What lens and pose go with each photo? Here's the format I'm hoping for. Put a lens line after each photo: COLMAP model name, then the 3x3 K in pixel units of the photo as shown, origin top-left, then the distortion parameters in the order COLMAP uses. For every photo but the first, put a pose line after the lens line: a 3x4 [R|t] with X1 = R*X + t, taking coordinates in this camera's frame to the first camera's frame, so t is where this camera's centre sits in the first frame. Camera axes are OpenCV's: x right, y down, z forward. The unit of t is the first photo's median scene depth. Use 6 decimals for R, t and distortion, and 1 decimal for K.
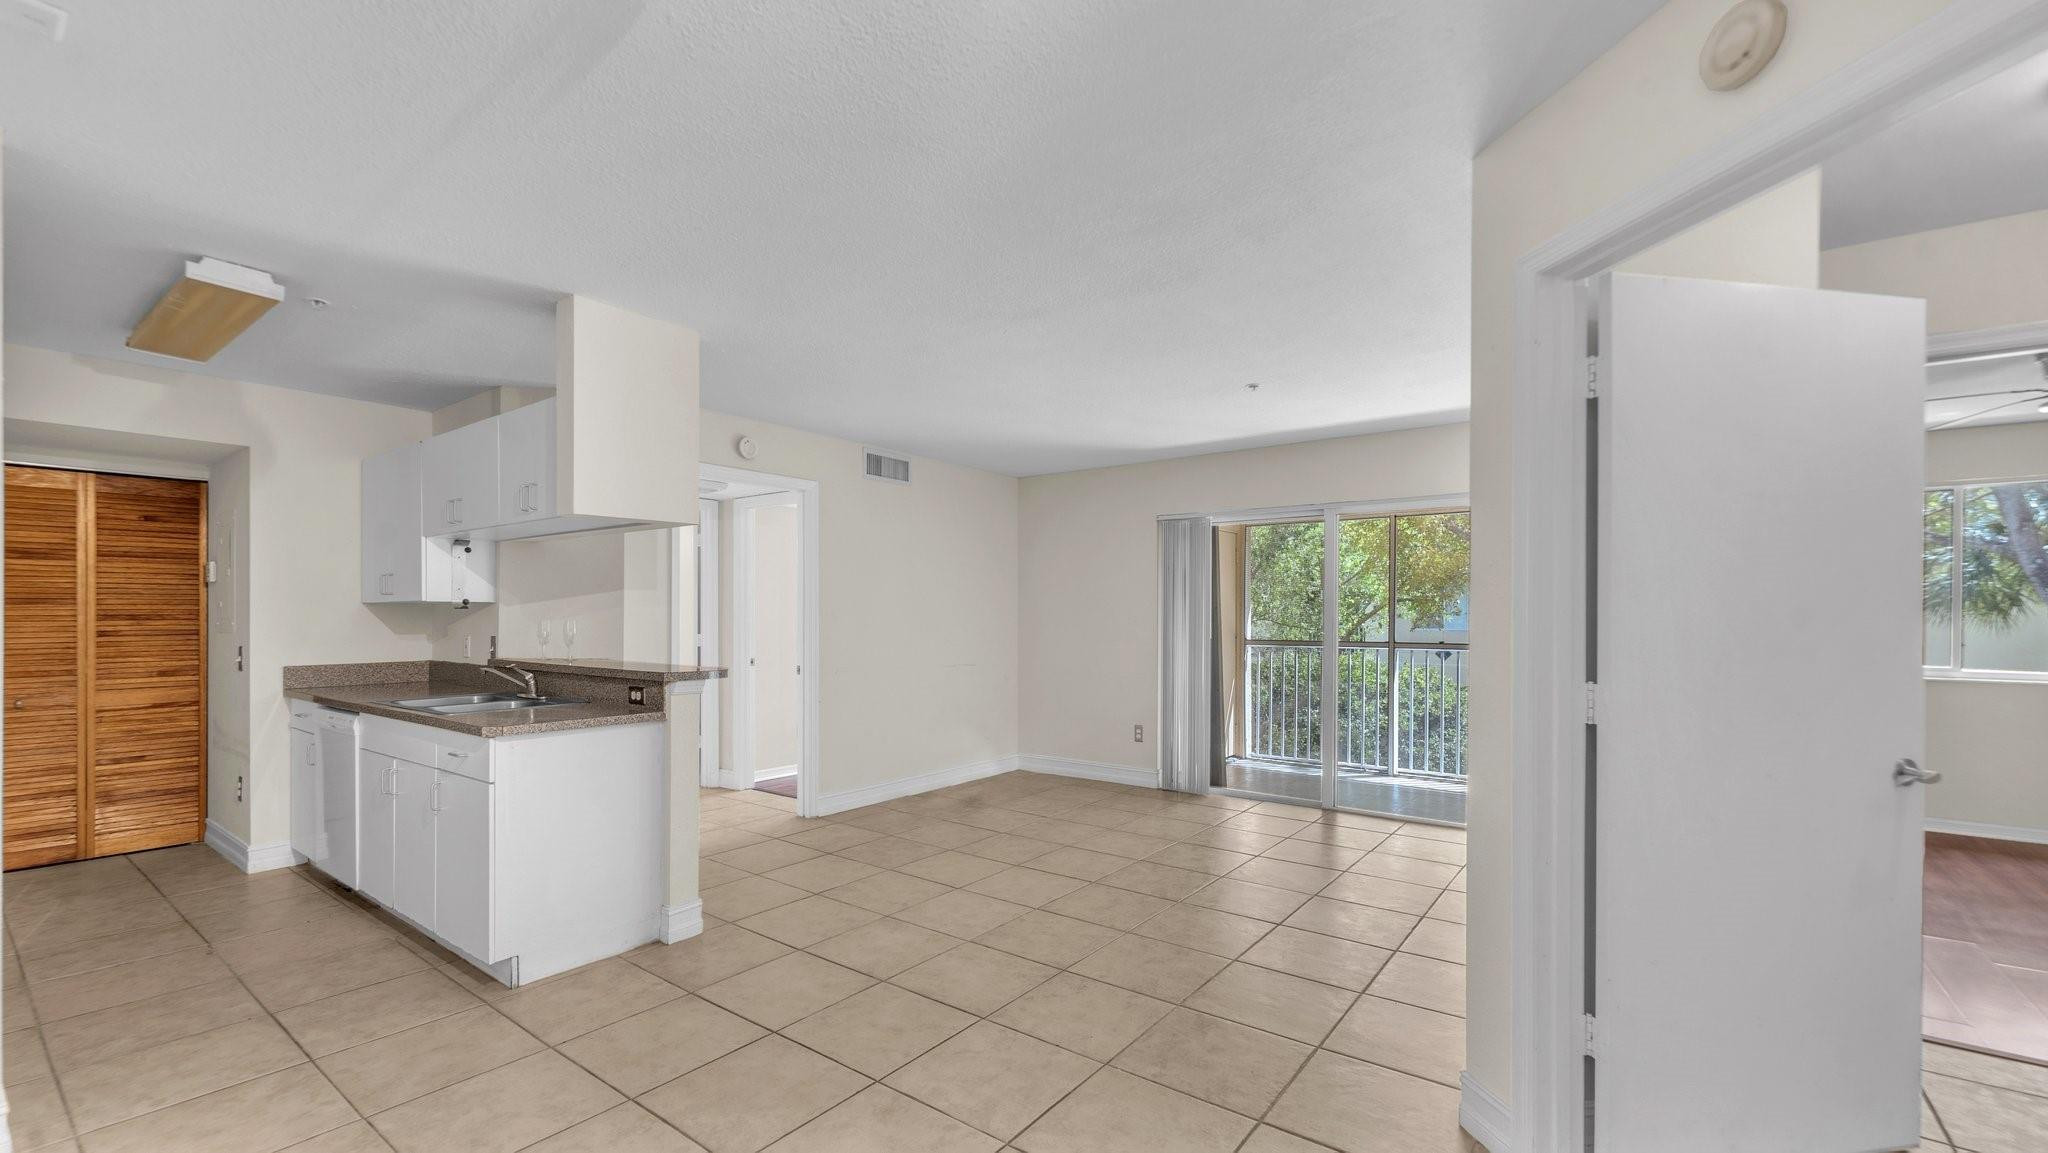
lens RADIAL K [[843.6, 0, 1018.4], [0, 843.6, 612.1], [0, 0, 1]] dist [0.000524, -0.000588]
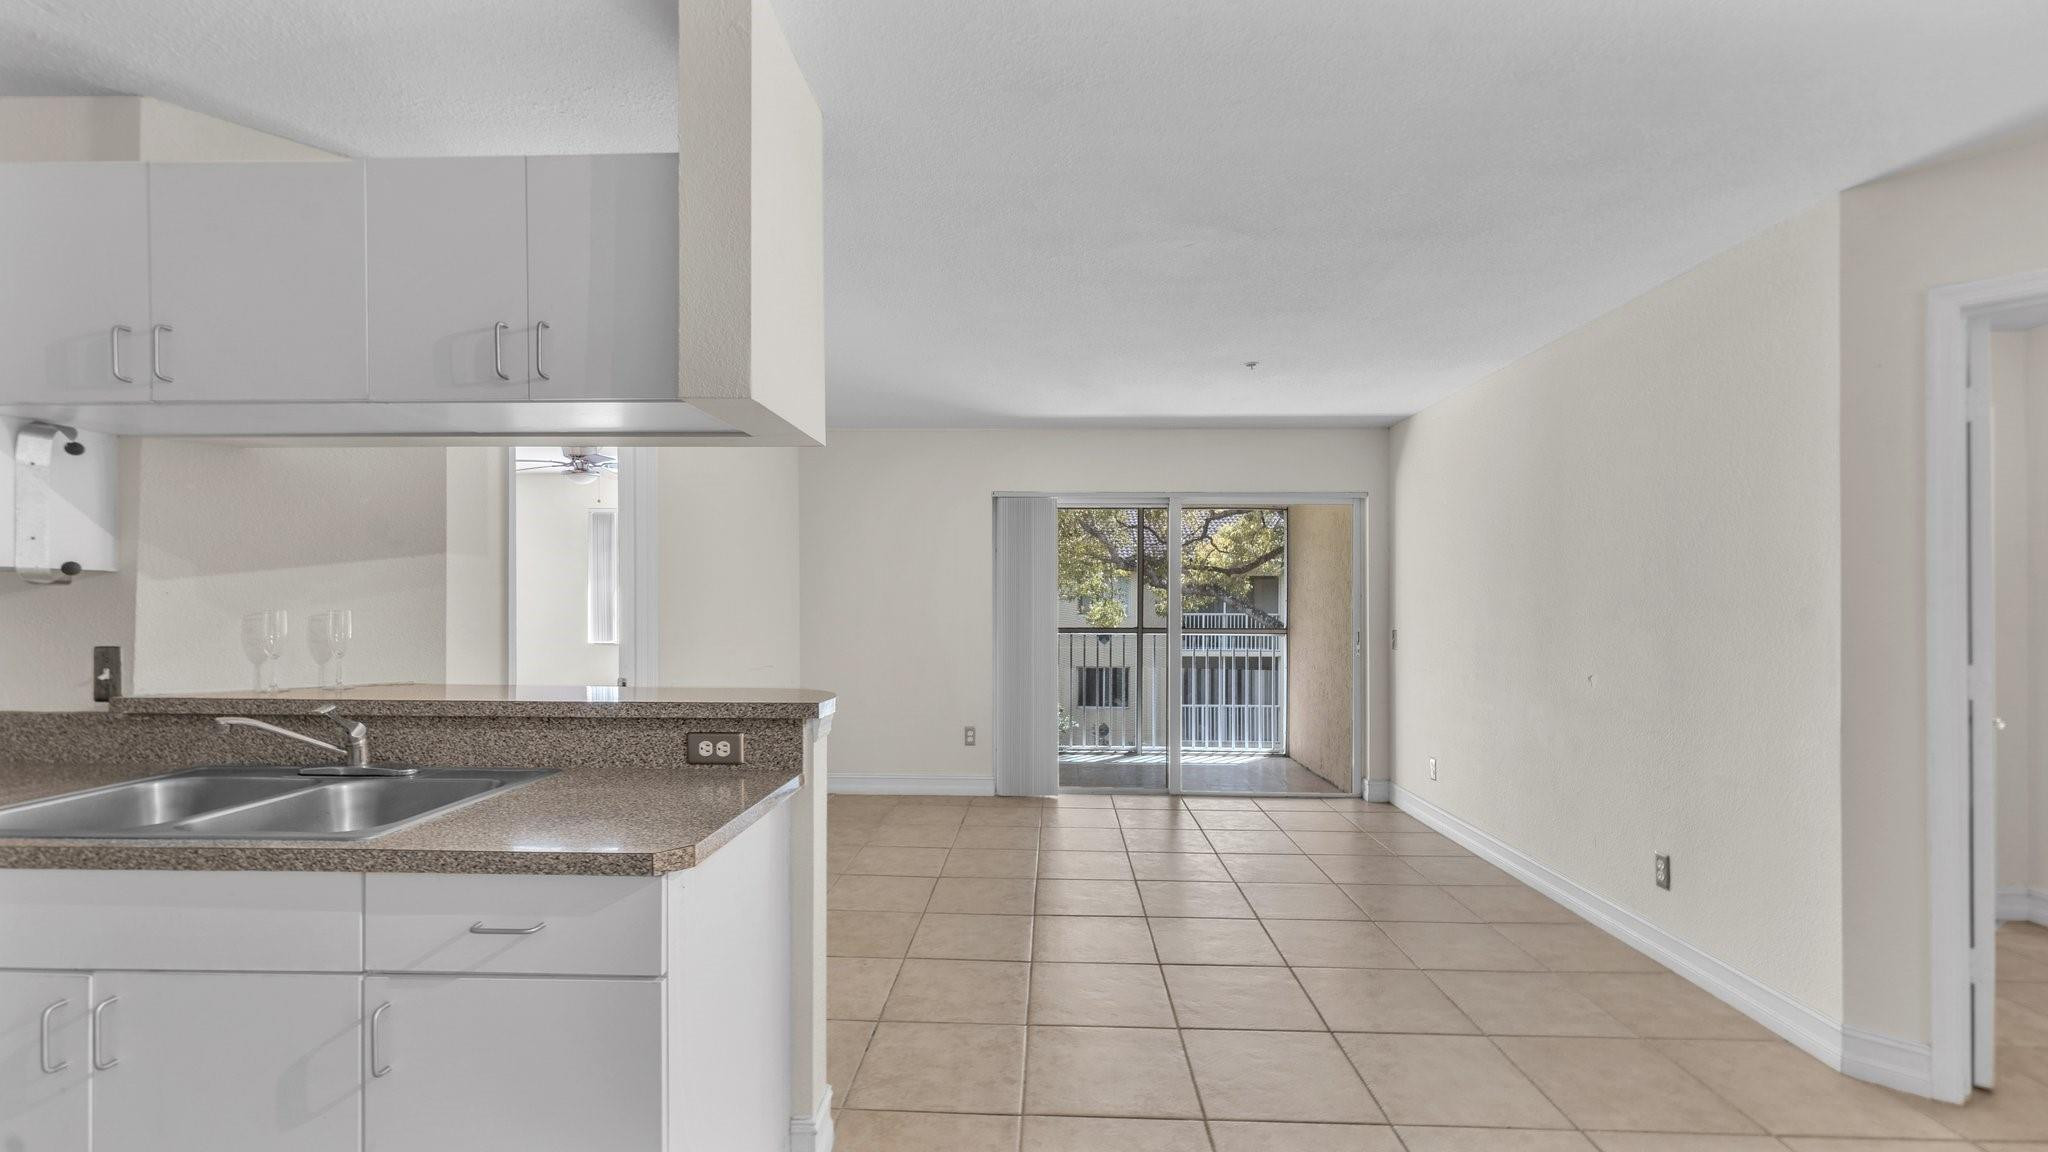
lens RADIAL K [[859.7, 0, 1017.9], [0, 859.7, 606.6], [0, 0, 1]] dist [0.001593, 0.000145]
pose [[0.822863, -0.001084, 0.568239, -0.492027], [-0.004313, 0.999957, 0.008152, 0.001756], [-0.568224, -0.009159, 0.822823, 0.352714]]
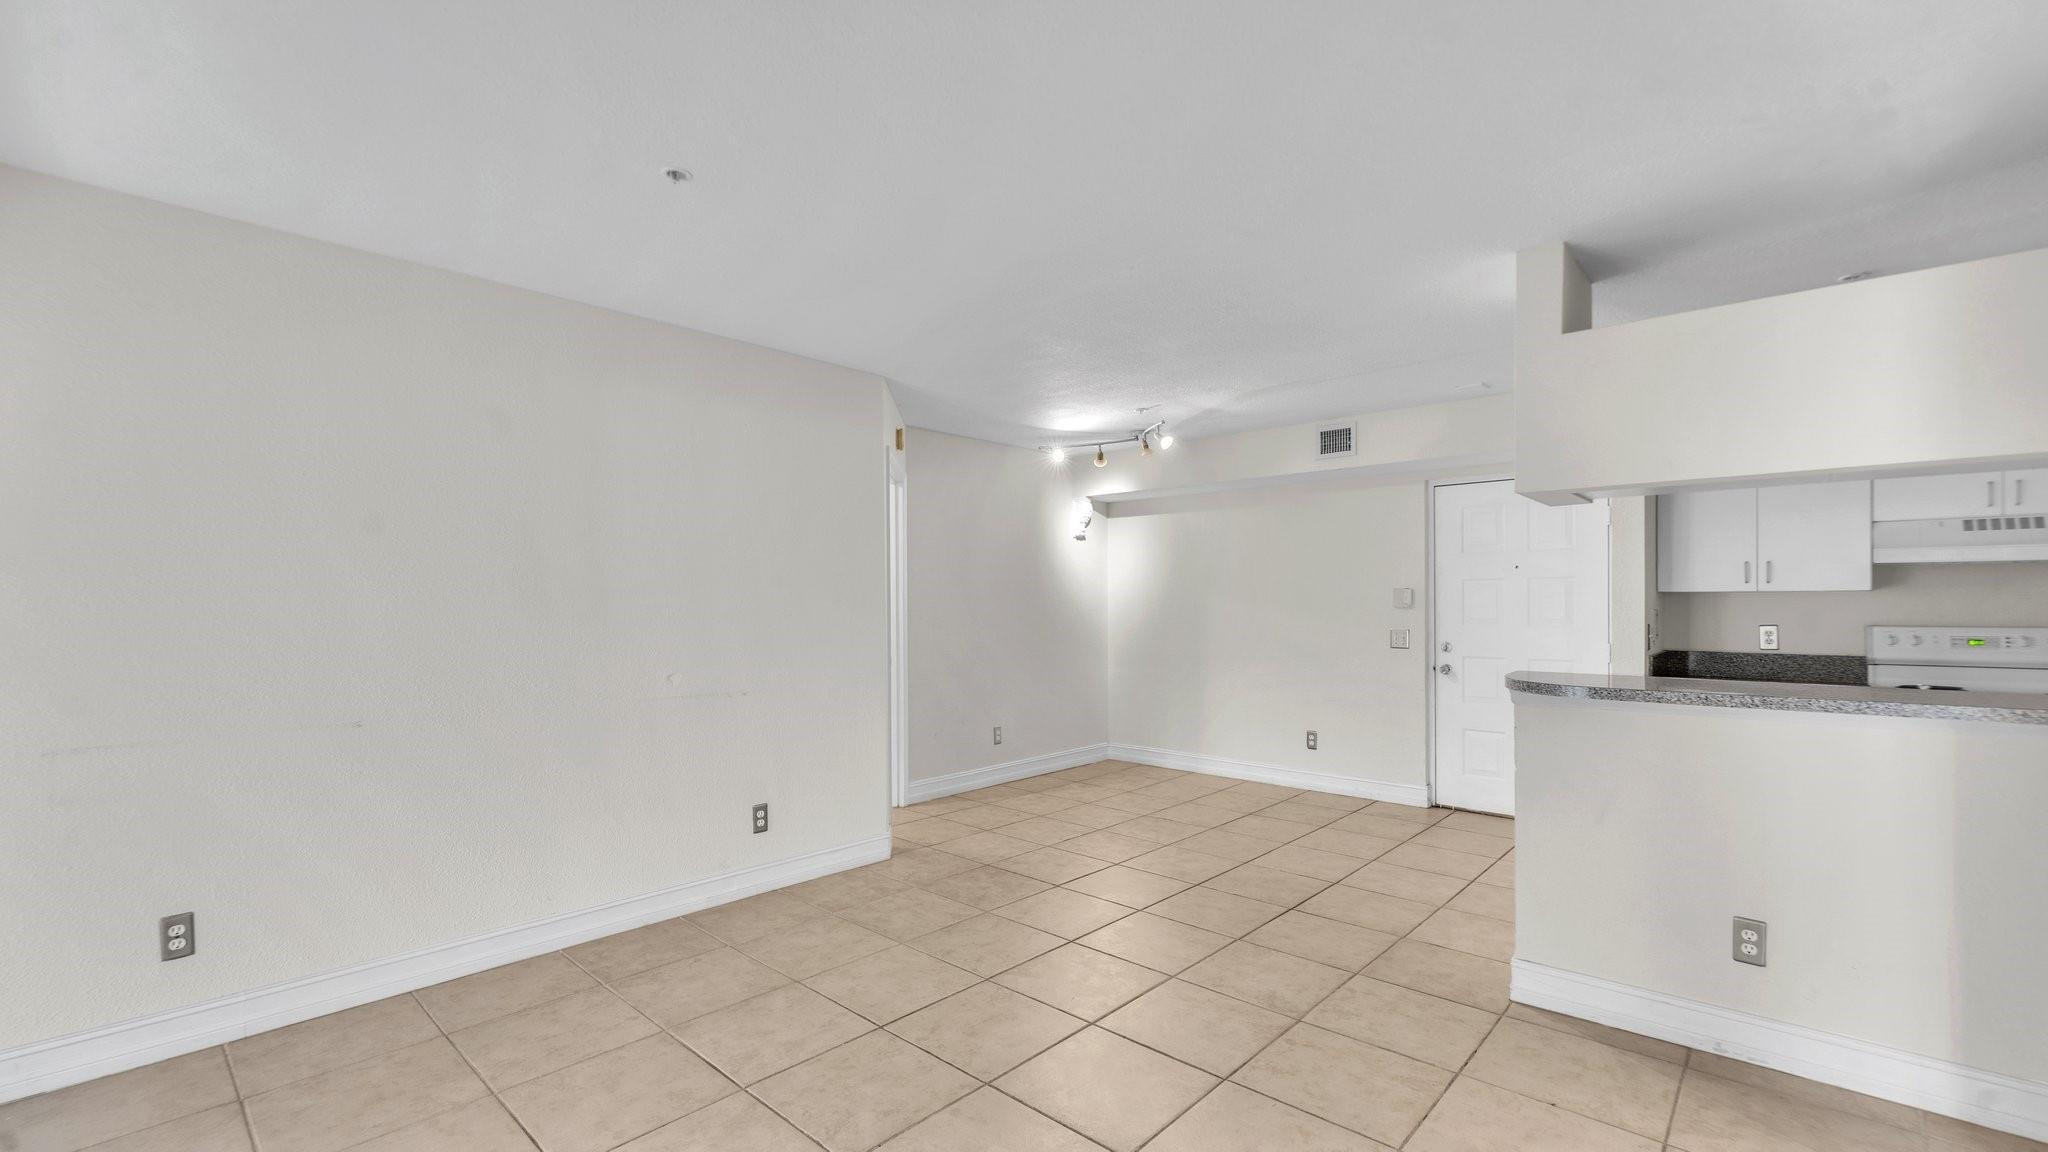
lens RADIAL K [[859.7, 0, 1017.9], [0, 859.7, 606.6], [0, 0, 1]] dist [0.001593, 0.000145]
pose [[-0.994979, -0.004440, 0.099990, 0.010966], [-0.004316, 0.999990, 0.001462, 0.003402], [-0.099996, 0.001024, -0.994987, 1.510331]]
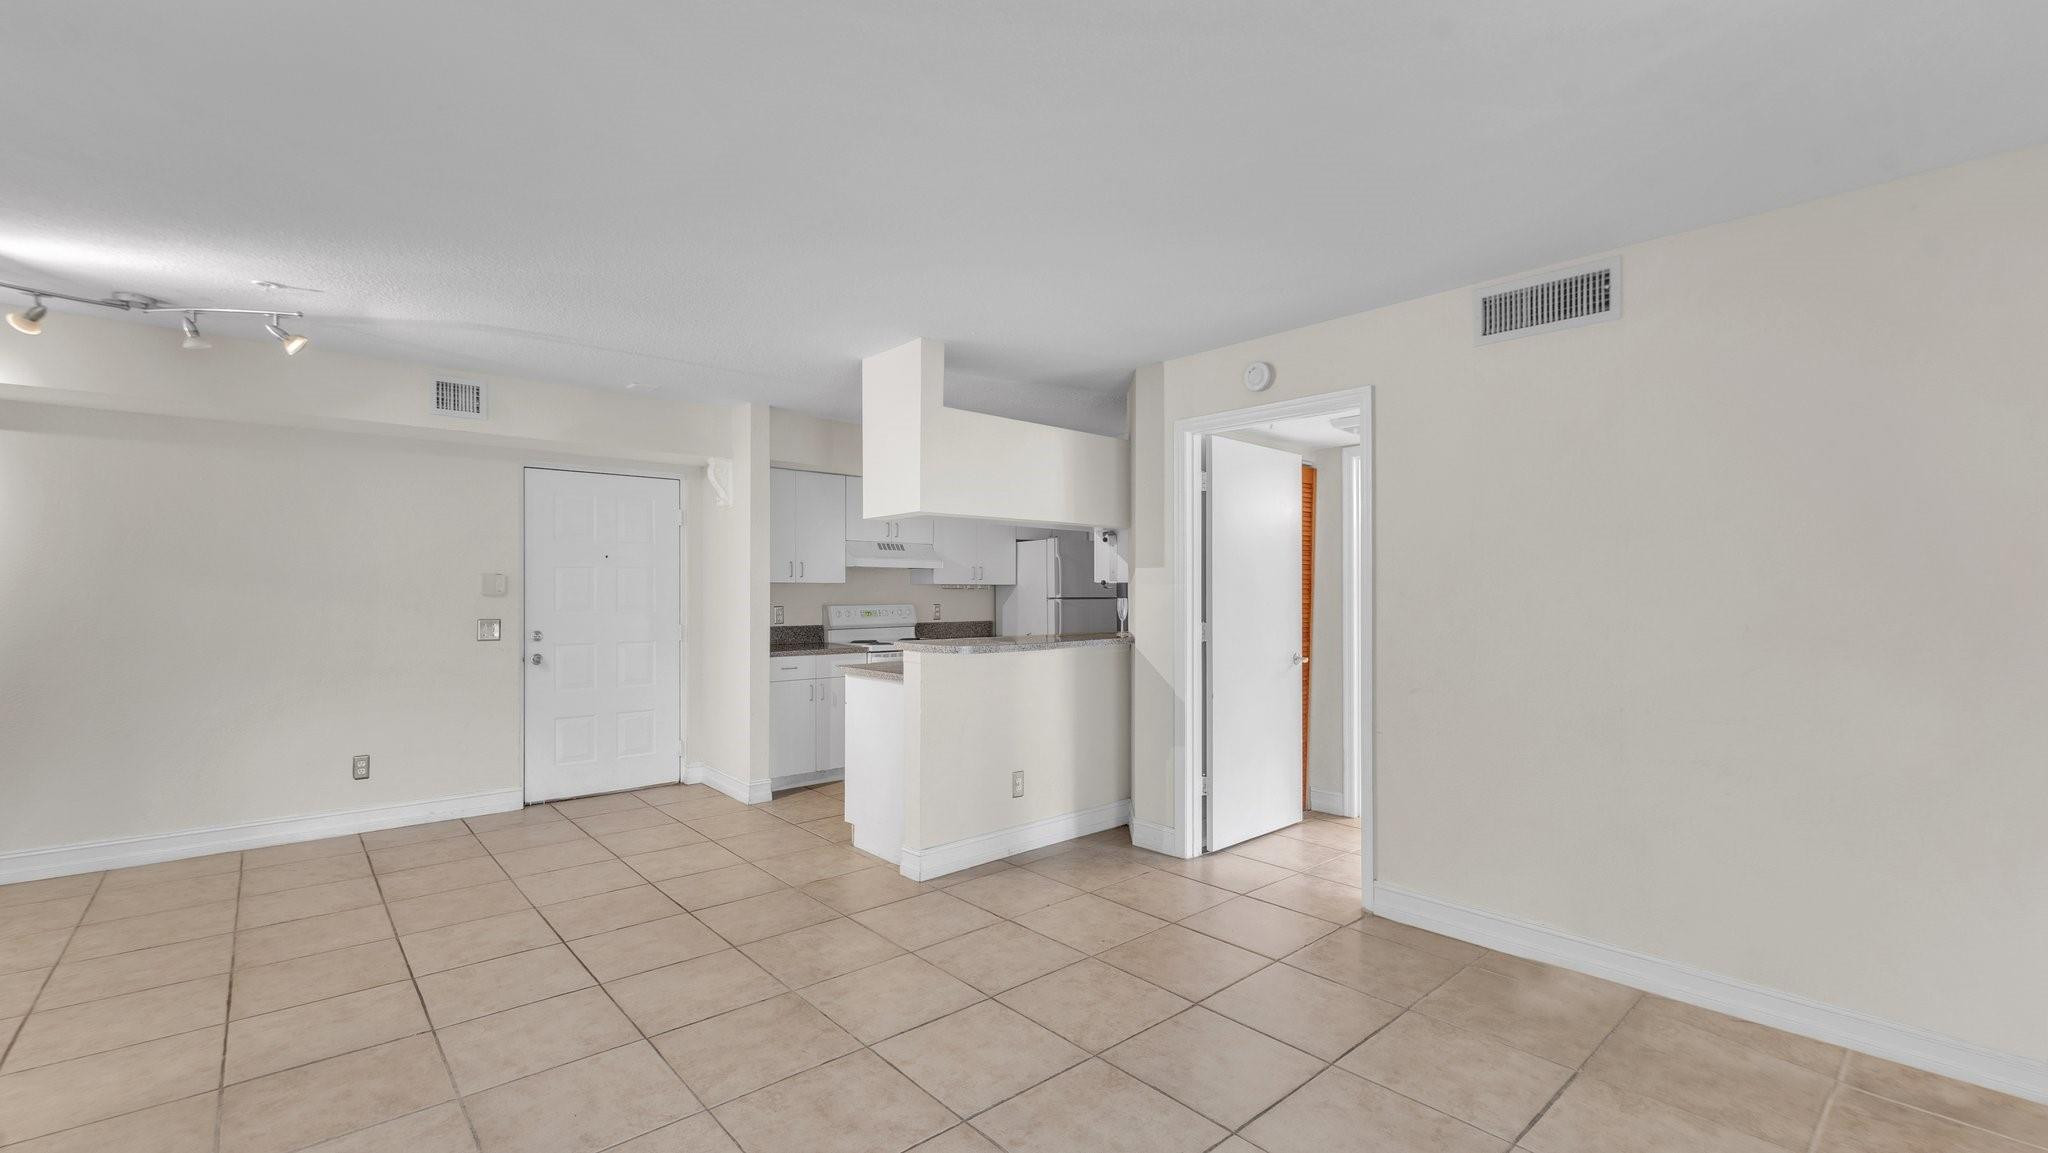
lens RADIAL K [[862.5, 0, 1024.0], [0, 862.5, 576.5], [0, 0, 1]] dist [-0.000628, -0.000167]
pose [[-0.202732, -0.022309, -0.978980, 0.573153], [-0.000118, 0.999741, -0.022758, 0.005687], [0.979234, -0.004499, -0.202682, 1.103023]]
